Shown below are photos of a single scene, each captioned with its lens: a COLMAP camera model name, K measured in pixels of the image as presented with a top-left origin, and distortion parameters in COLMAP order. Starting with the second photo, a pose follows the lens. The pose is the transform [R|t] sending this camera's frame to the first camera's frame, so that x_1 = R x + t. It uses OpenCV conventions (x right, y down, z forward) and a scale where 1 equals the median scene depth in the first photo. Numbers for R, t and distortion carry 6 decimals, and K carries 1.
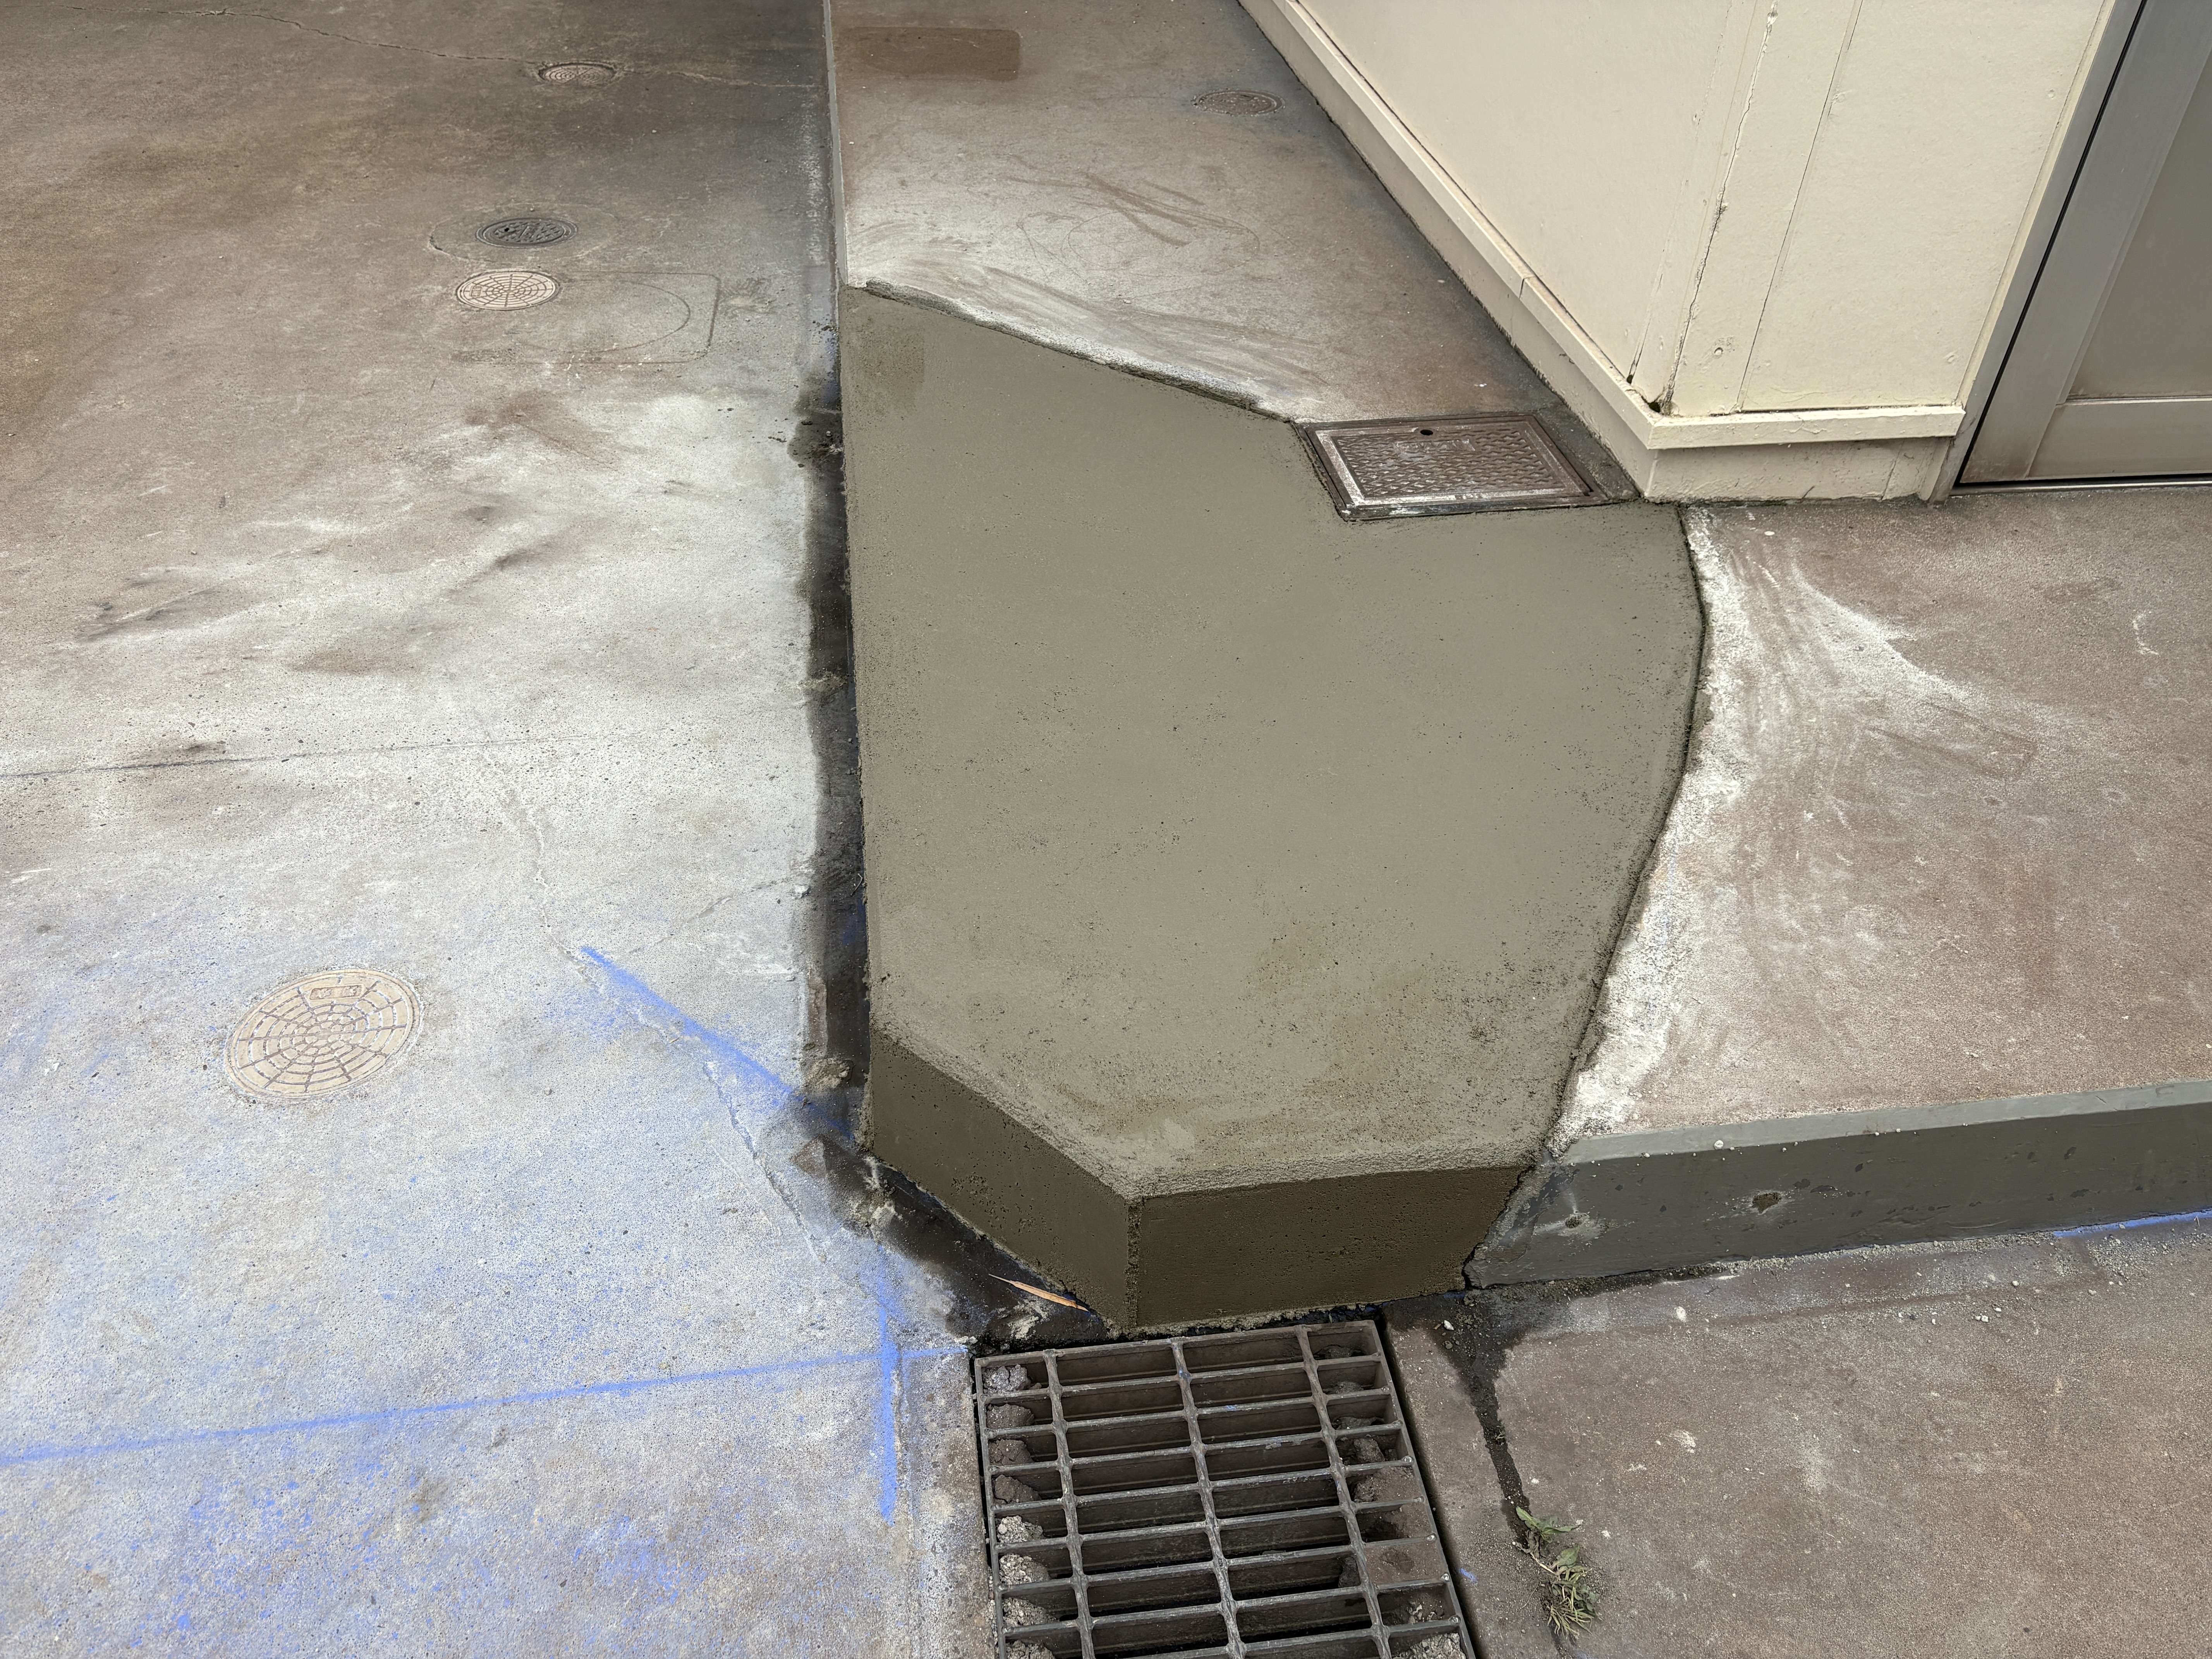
lens RADIAL K [[1676.9, 0, 1124.1], [0, 1676.9, 824.6], [0, 0, 1]] dist [0.037007, -0.042297]
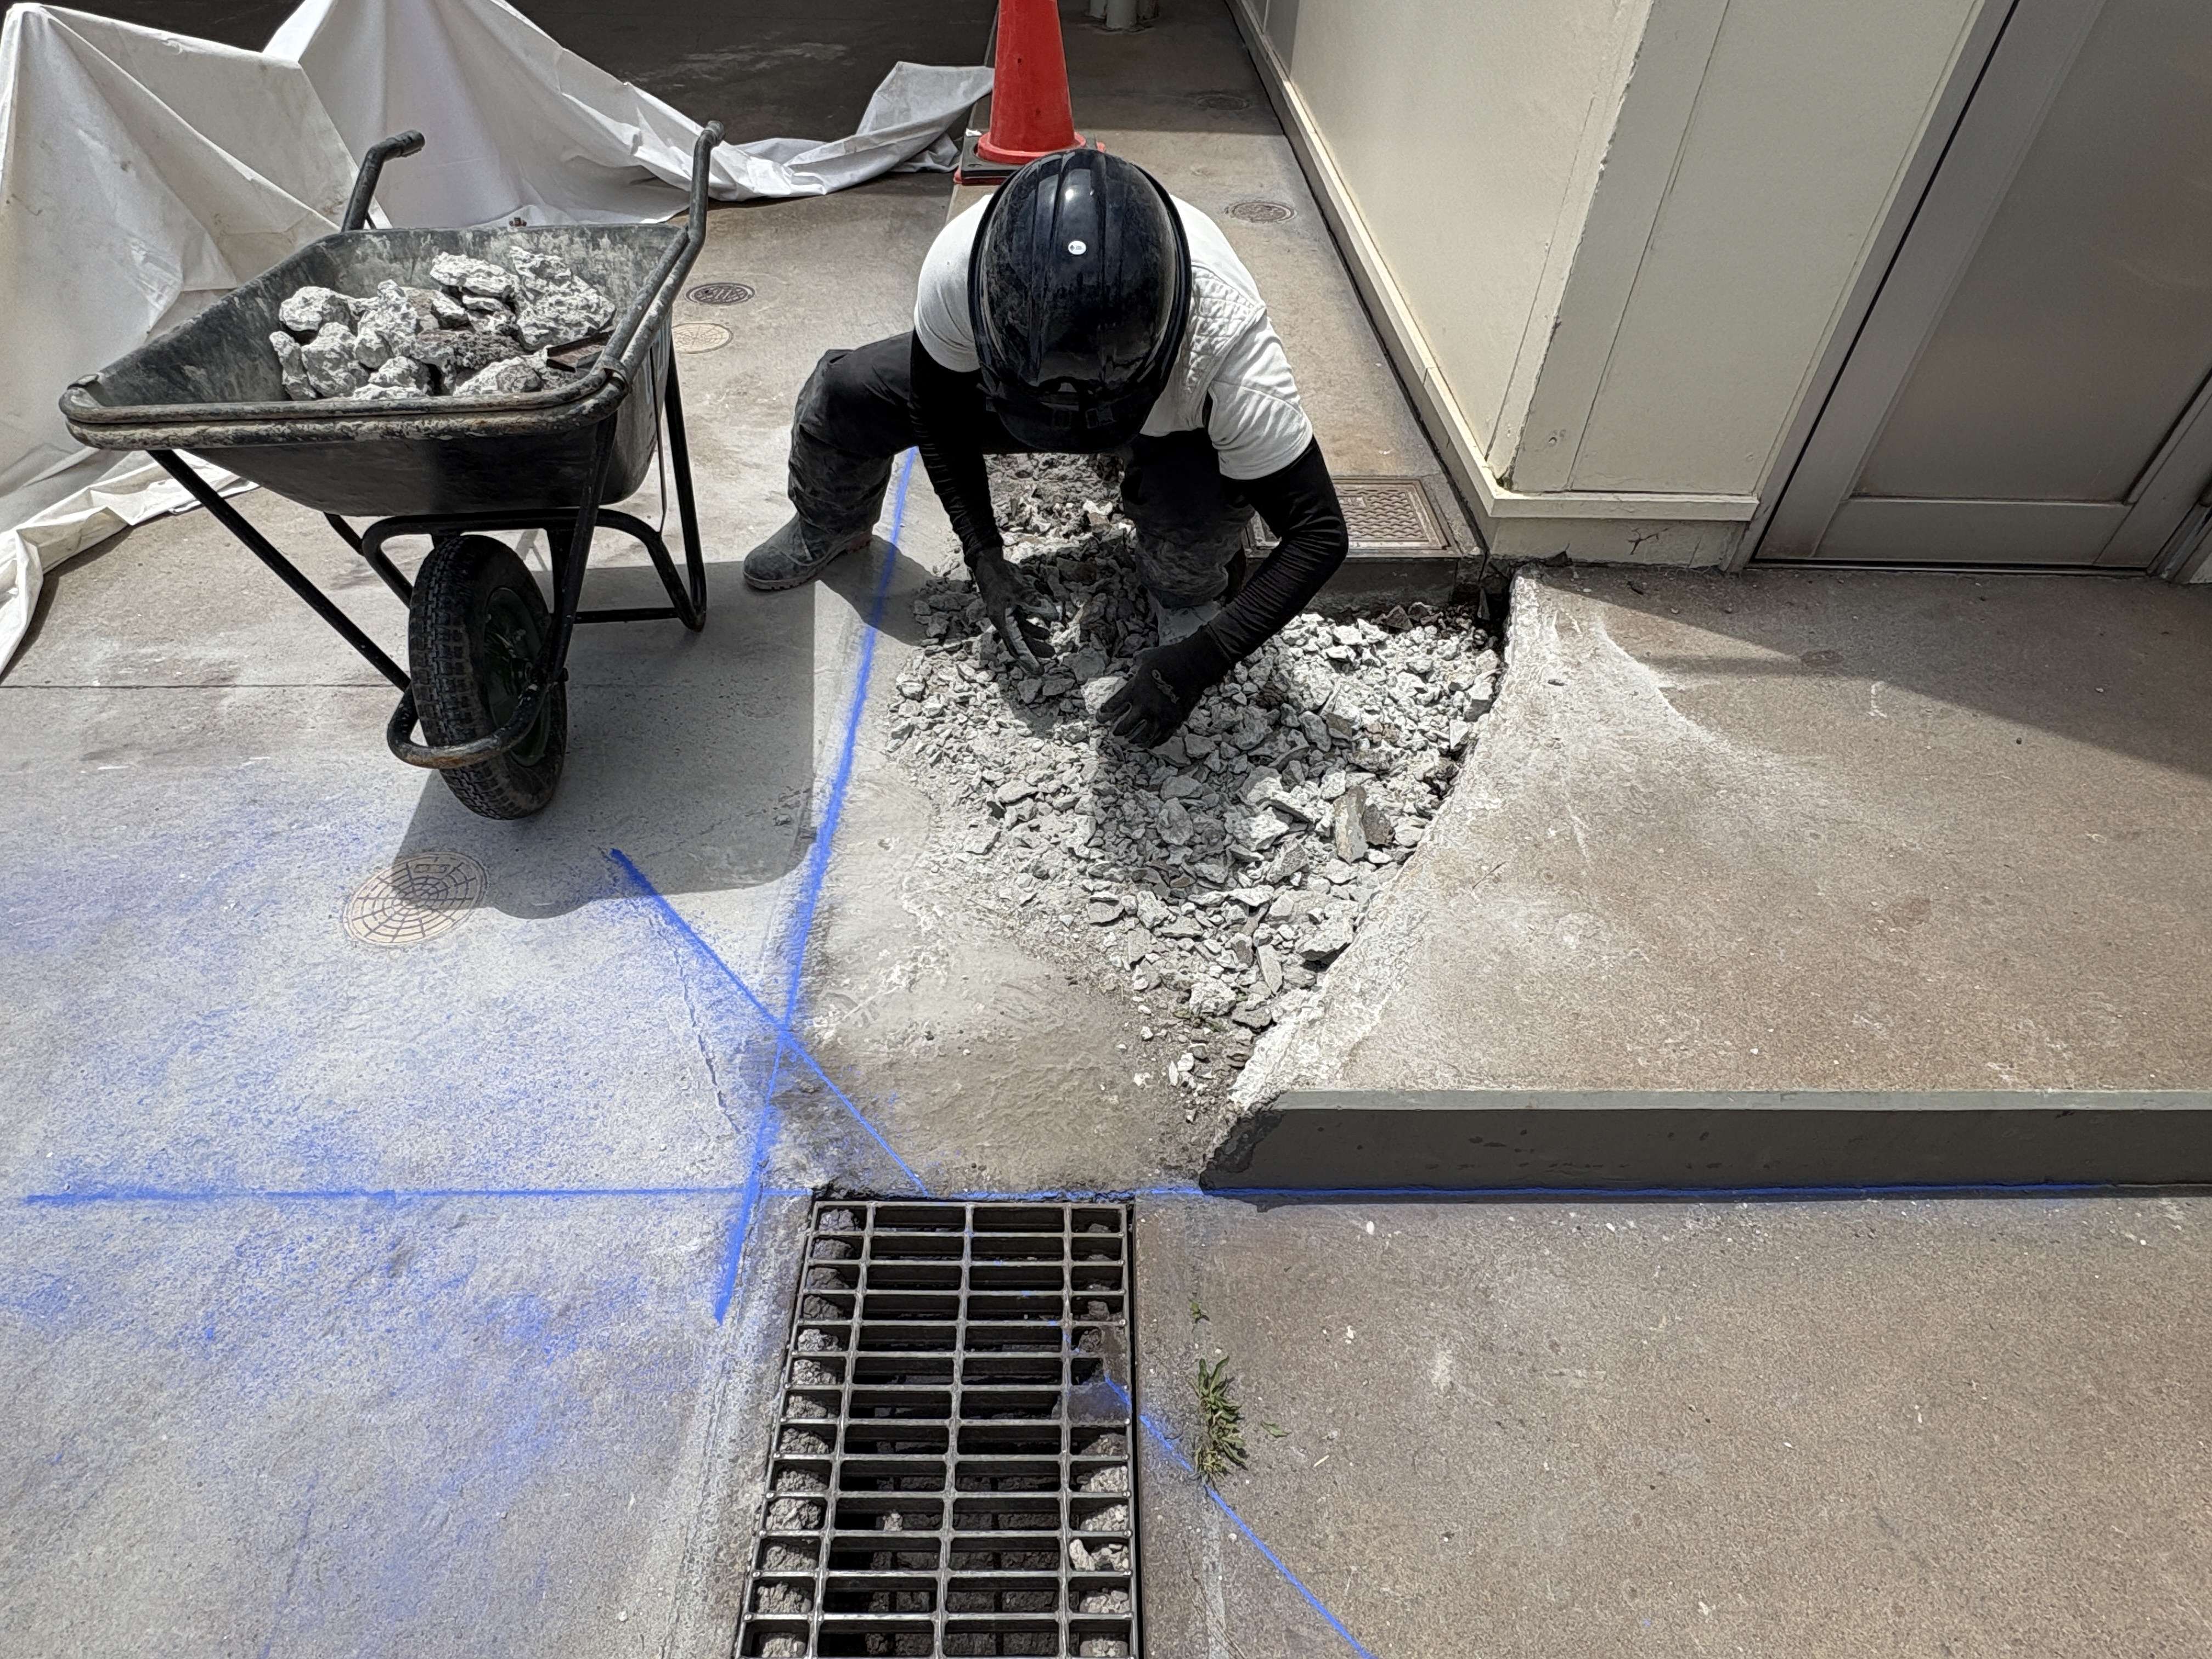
lens RADIAL K [[1173.3, 0, 1106.0], [0, 1173.3, 829.5], [0, 0, 1]] dist [-0.002558, -0.000645]
pose [[0.991367, 0.086768, -0.098303, 0.170624], [-0.077923, 0.992843, 0.090501, -0.062343], [0.105452, -0.082060, 0.991033, 0.113219]]
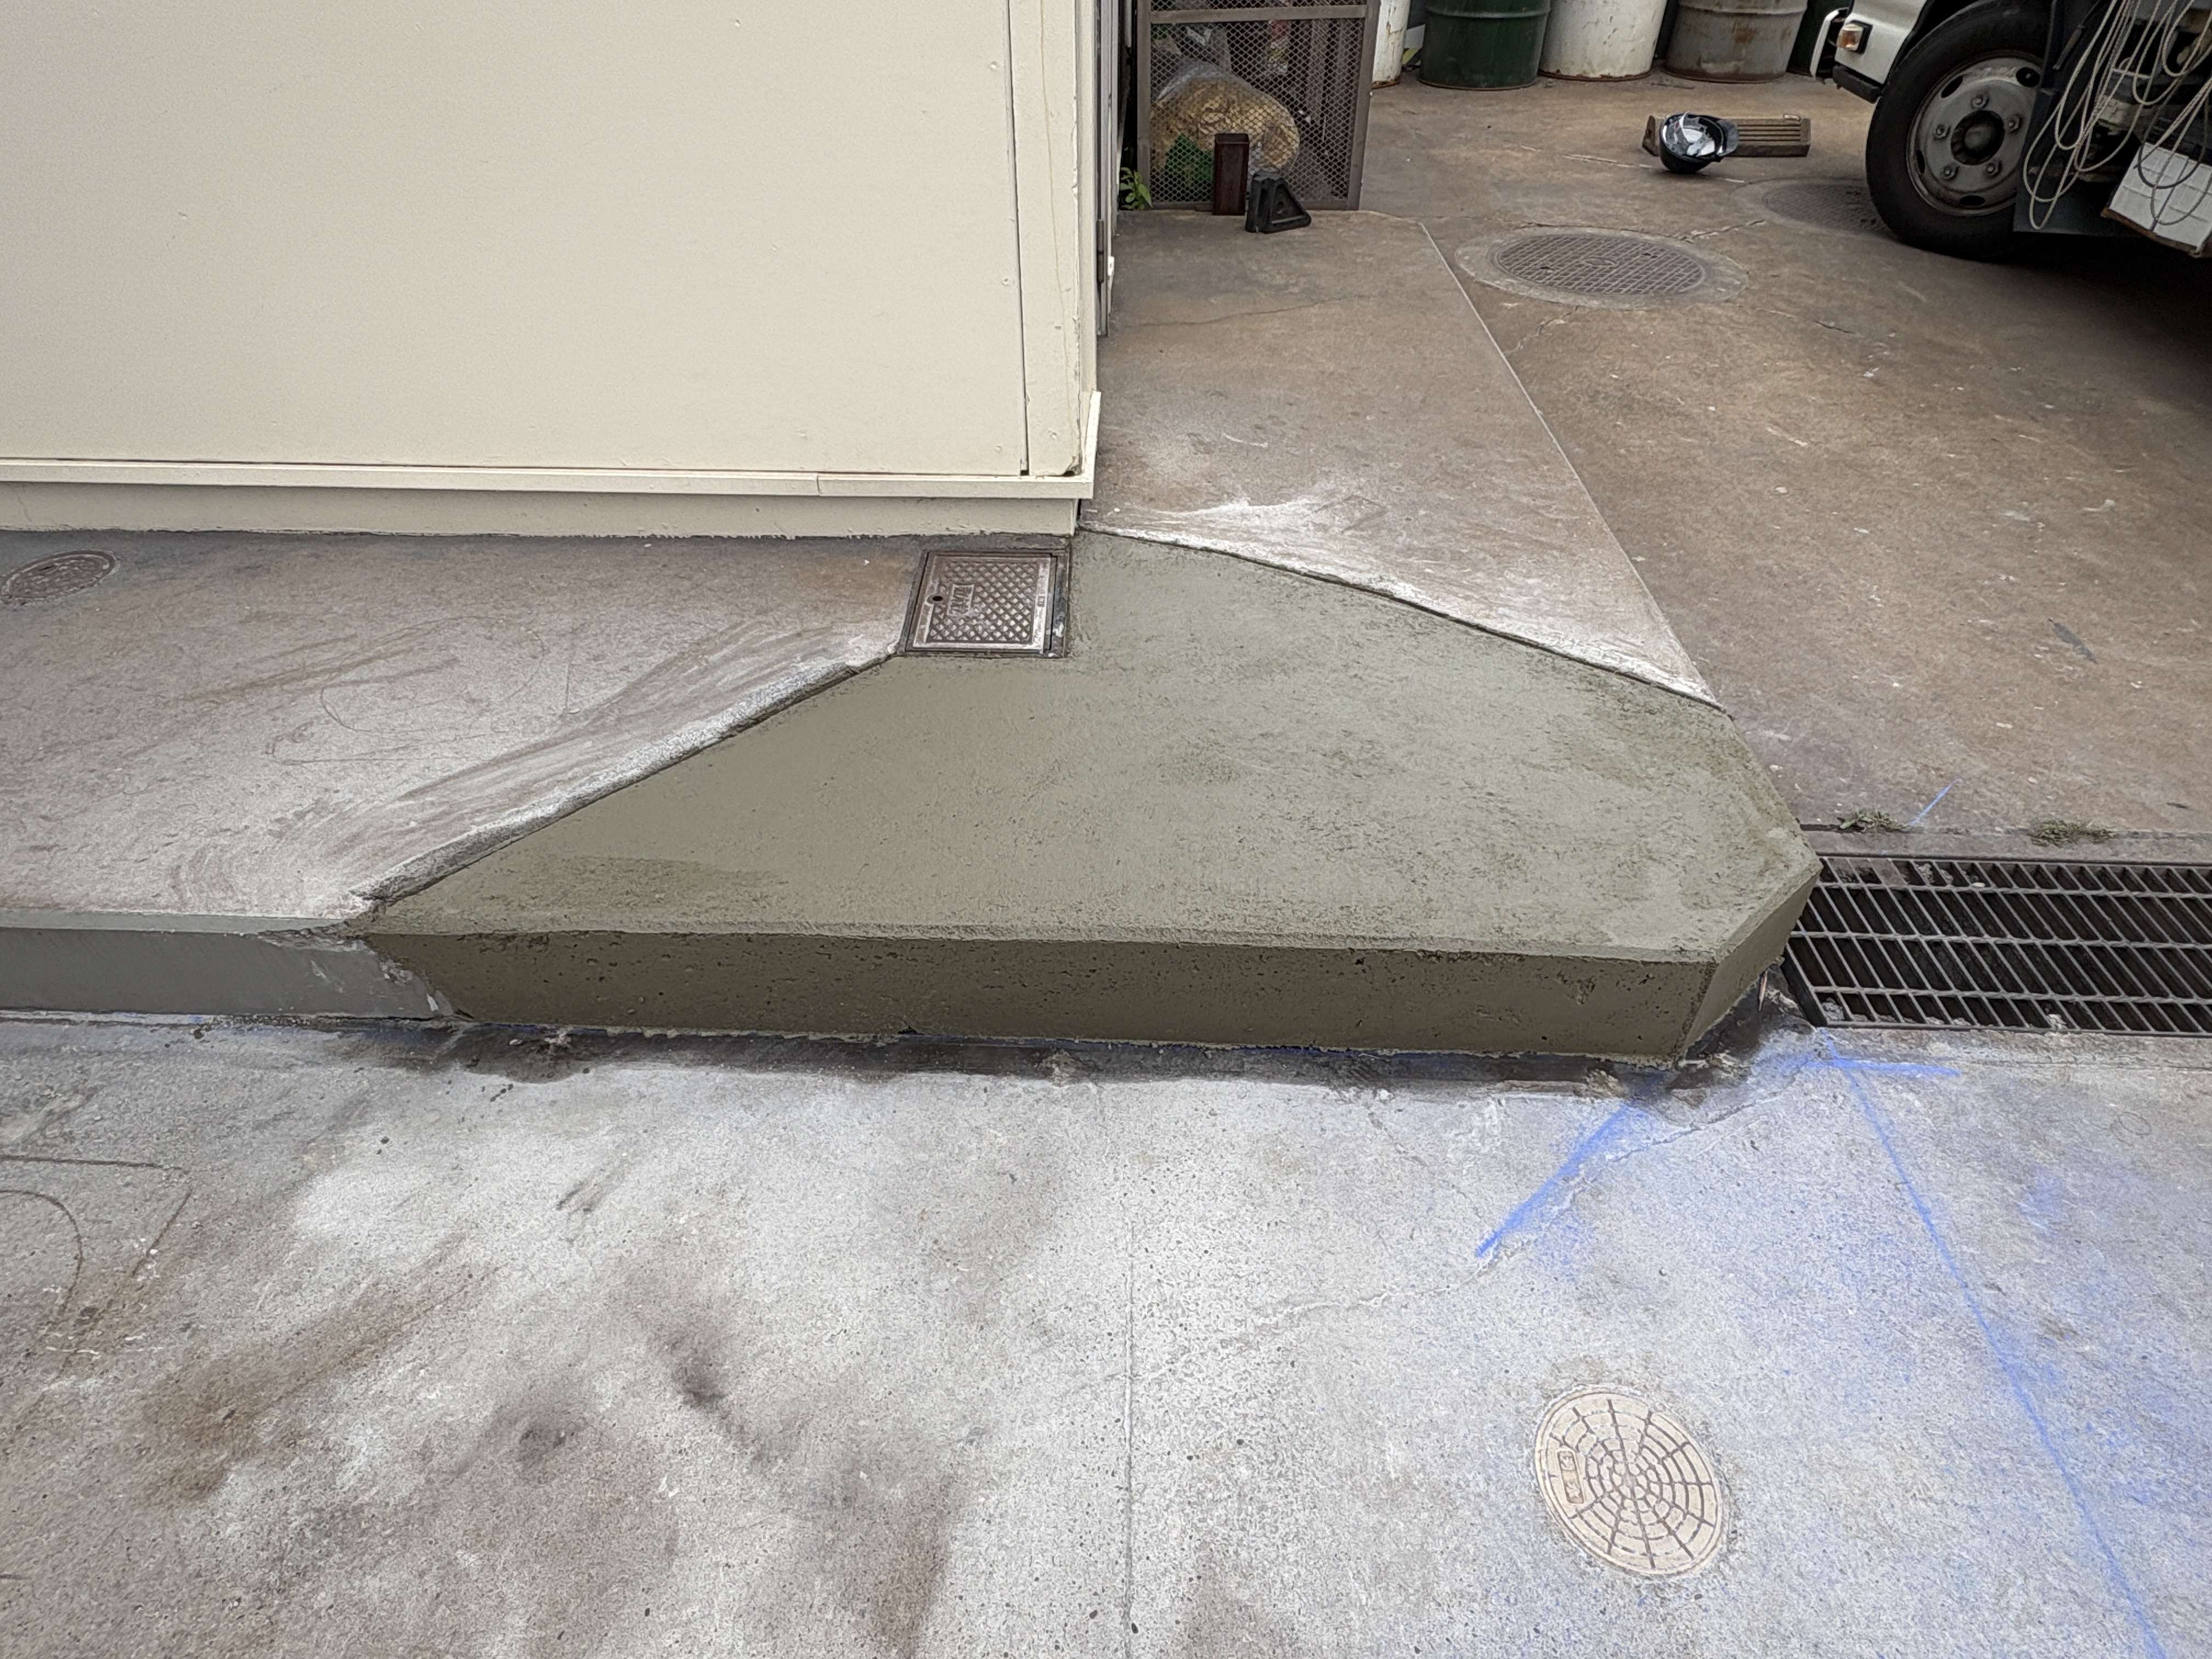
lens RADIAL K [[1242.8, 0, 1095.6], [0, 1242.8, 832.8], [0, 0, 1]] dist [-0.000787, 0.000712]
pose [[0.185779, -0.659684, 0.728219, -0.797690], [0.626861, 0.650282, 0.429160, -0.615434], [-0.756658, 0.376763, 0.534339, 0.696625]]
